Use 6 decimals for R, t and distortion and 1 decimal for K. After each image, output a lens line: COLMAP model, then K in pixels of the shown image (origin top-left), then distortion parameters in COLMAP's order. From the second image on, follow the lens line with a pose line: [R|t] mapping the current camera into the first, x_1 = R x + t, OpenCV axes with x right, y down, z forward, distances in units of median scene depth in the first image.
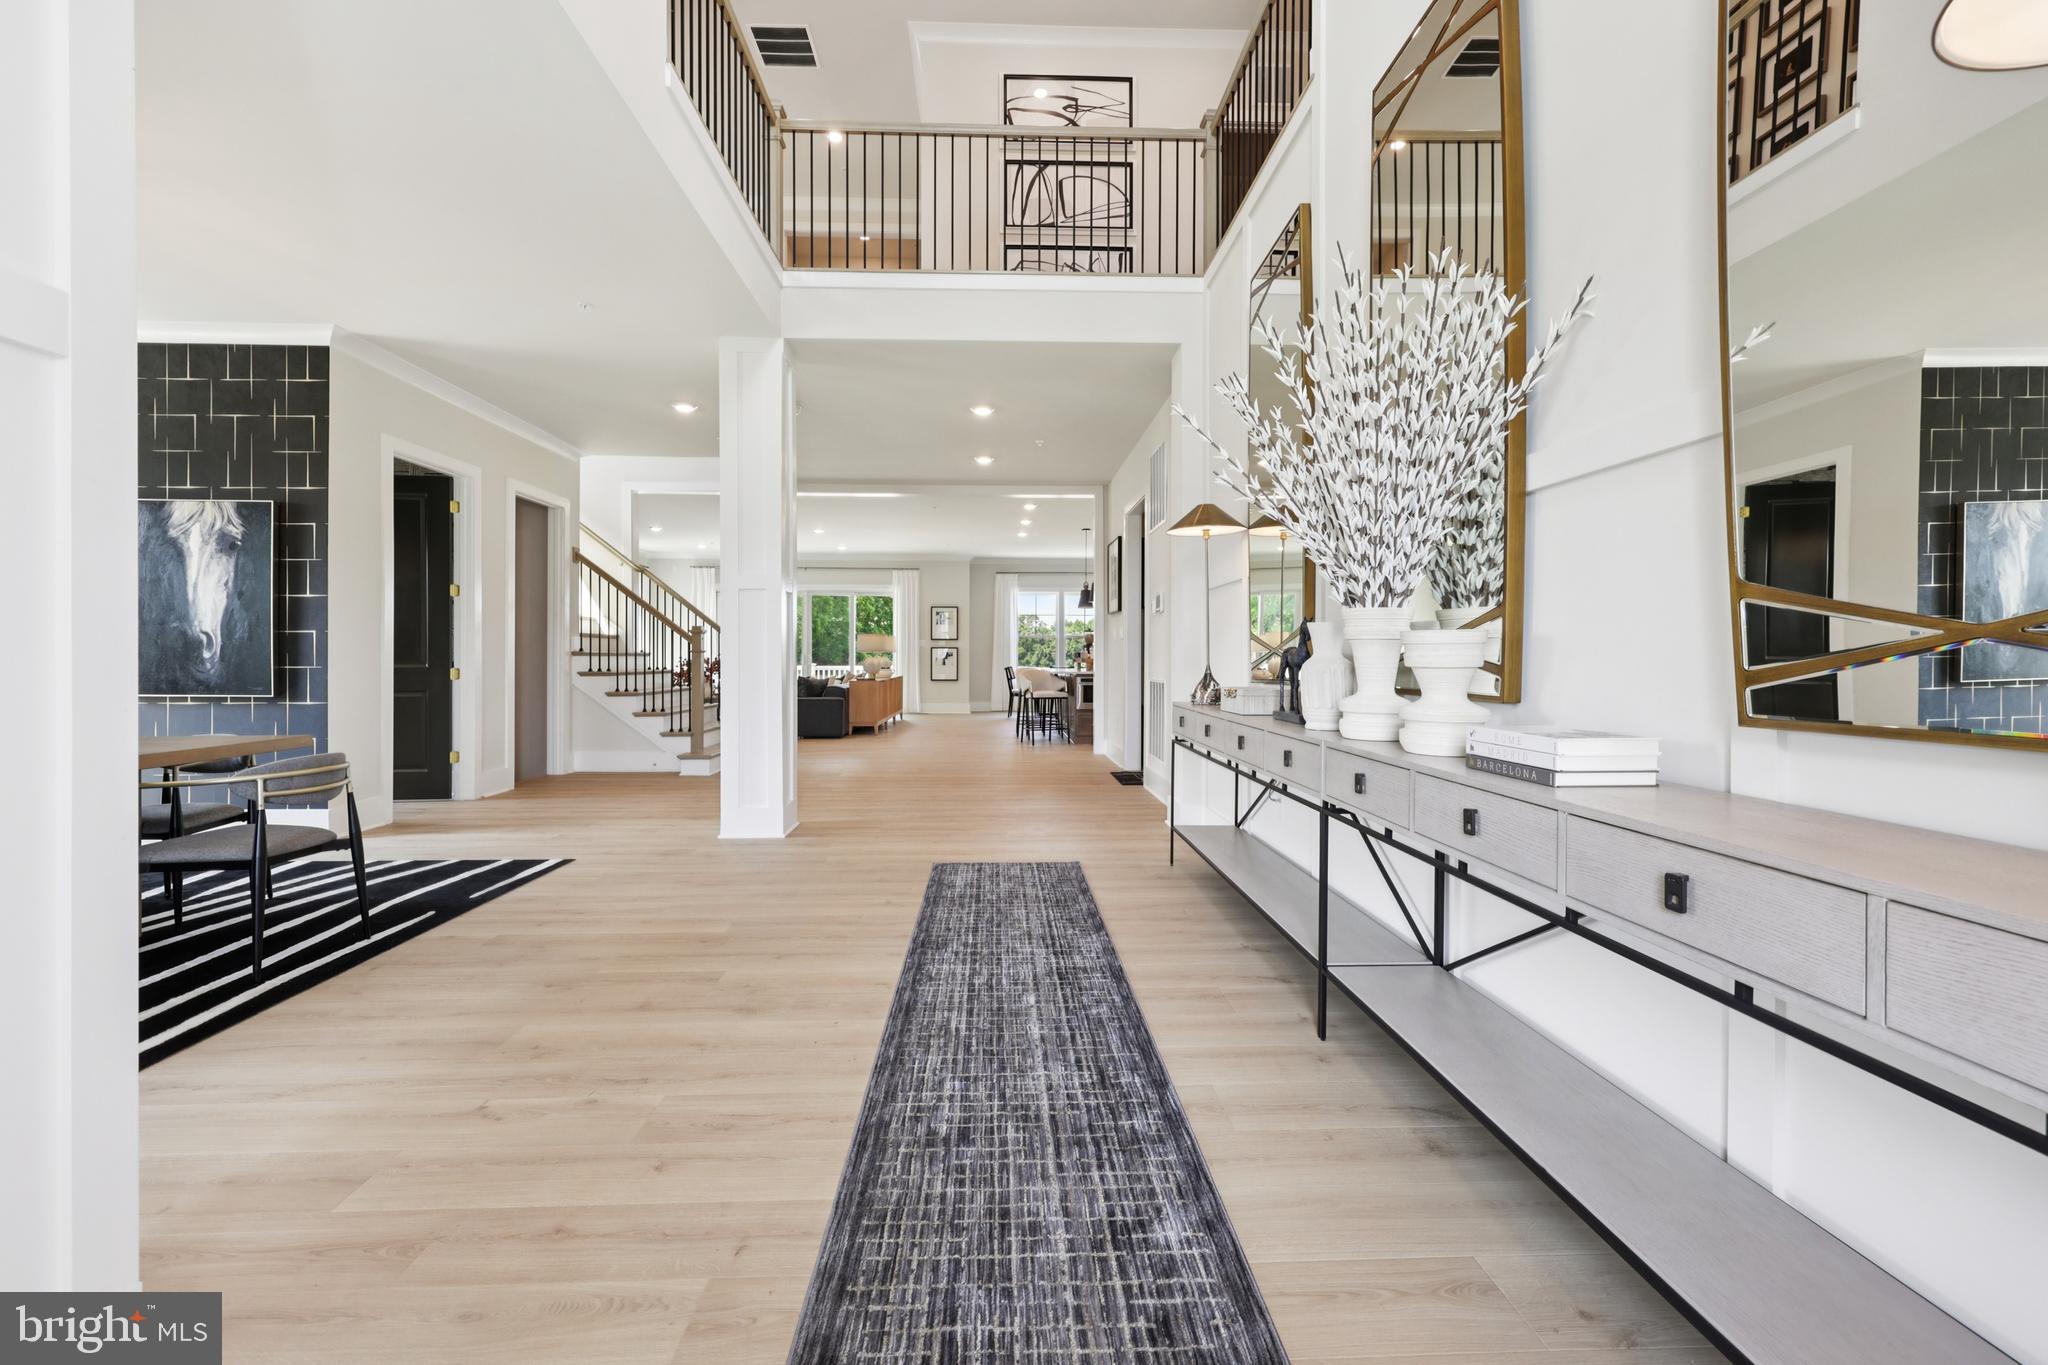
lens RADIAL K [[847.9, 0, 1027.2], [0, 847.9, 660.5], [0, 0, 1]] dist [-0.001311, 0.000131]
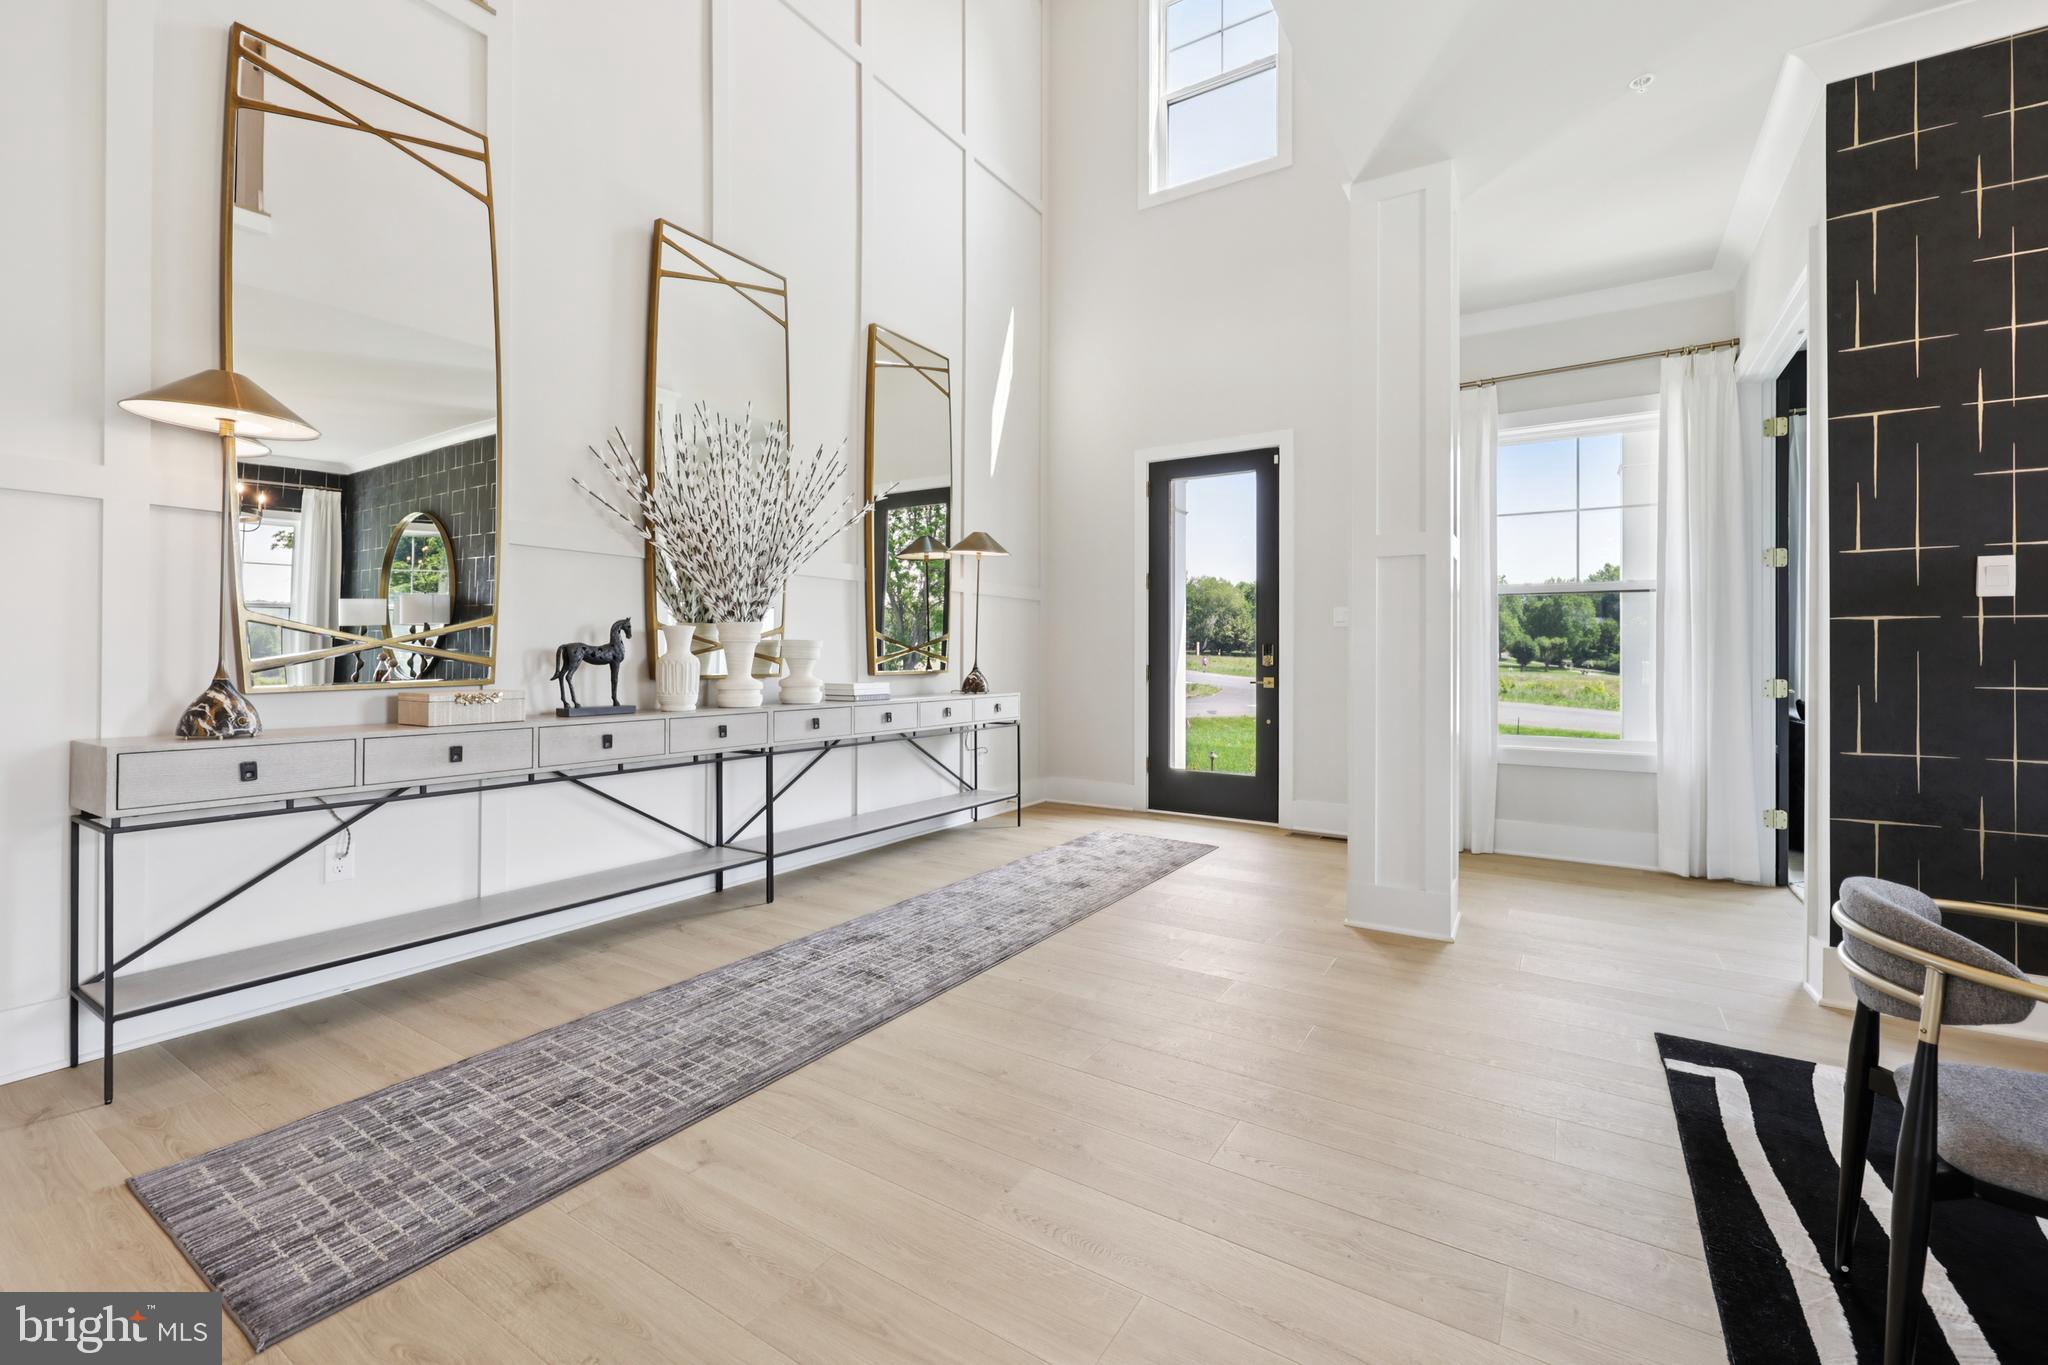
lens RADIAL K [[847.9, 0, 1027.2], [0, 847.9, 660.5], [0, 0, 1]] dist [-0.001311, 0.000131]
pose [[-0.820390, -0.007328, 0.571757, -0.838400], [-0.002741, 0.999957, 0.008884, -0.006213], [-0.571797, 0.005721, -0.820375, 1.840836]]
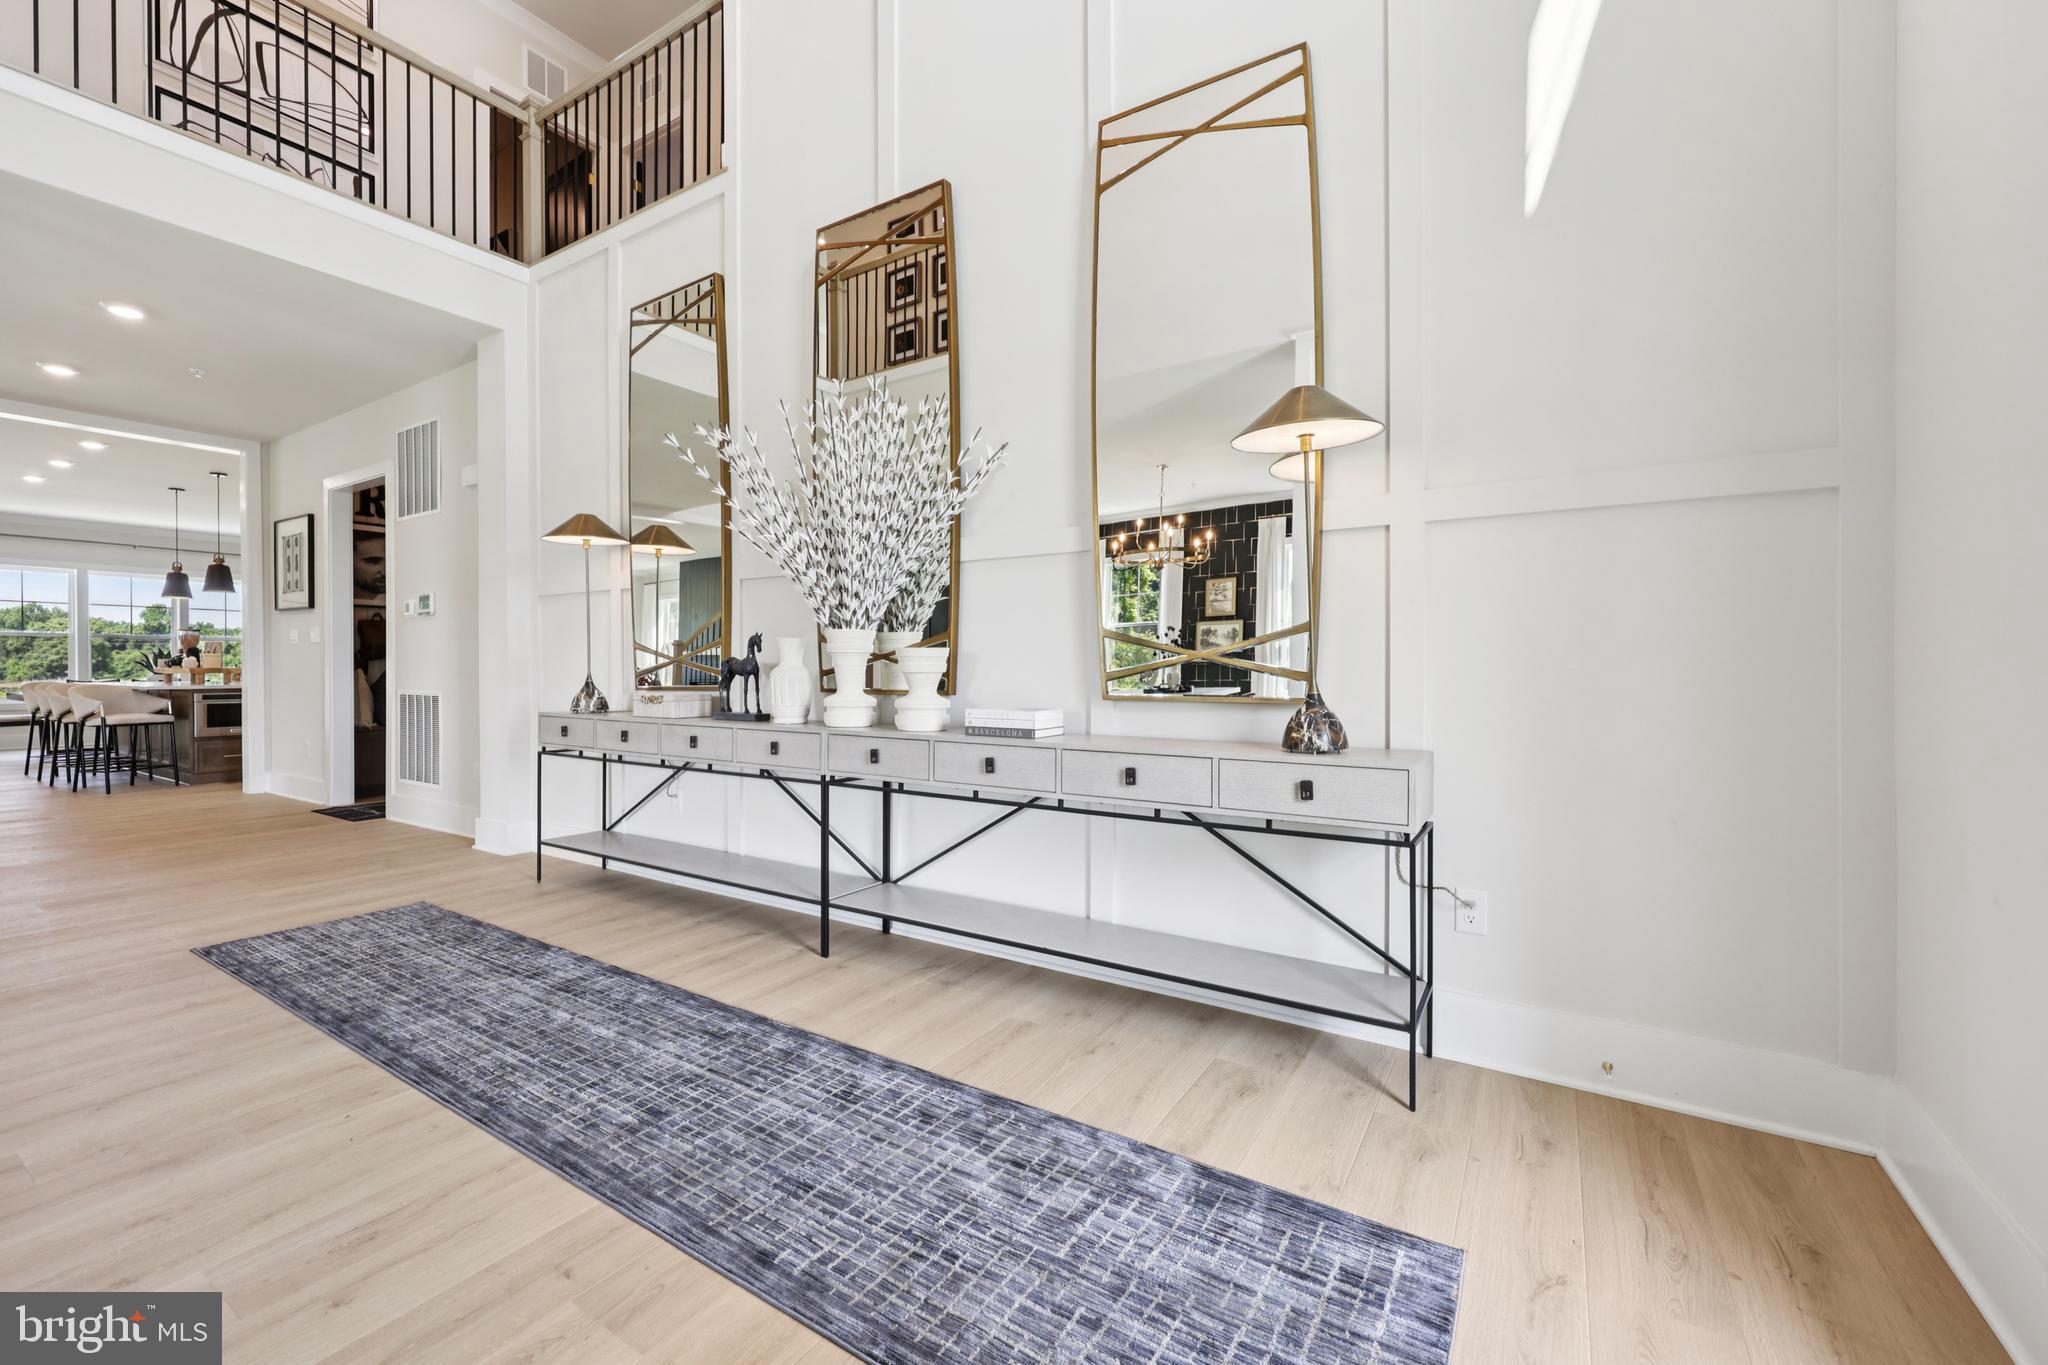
lens RADIAL K [[831.7, 0, 1026.3], [0, 831.7, 671.6], [0, 0, 1]] dist [-0.000477, -0.000152]
pose [[0.568166, -0.006332, 0.822889, -0.489633], [0.003757, 0.999980, 0.005101, -0.000440], [-0.822905, 0.000193, 0.568179, 0.012376]]
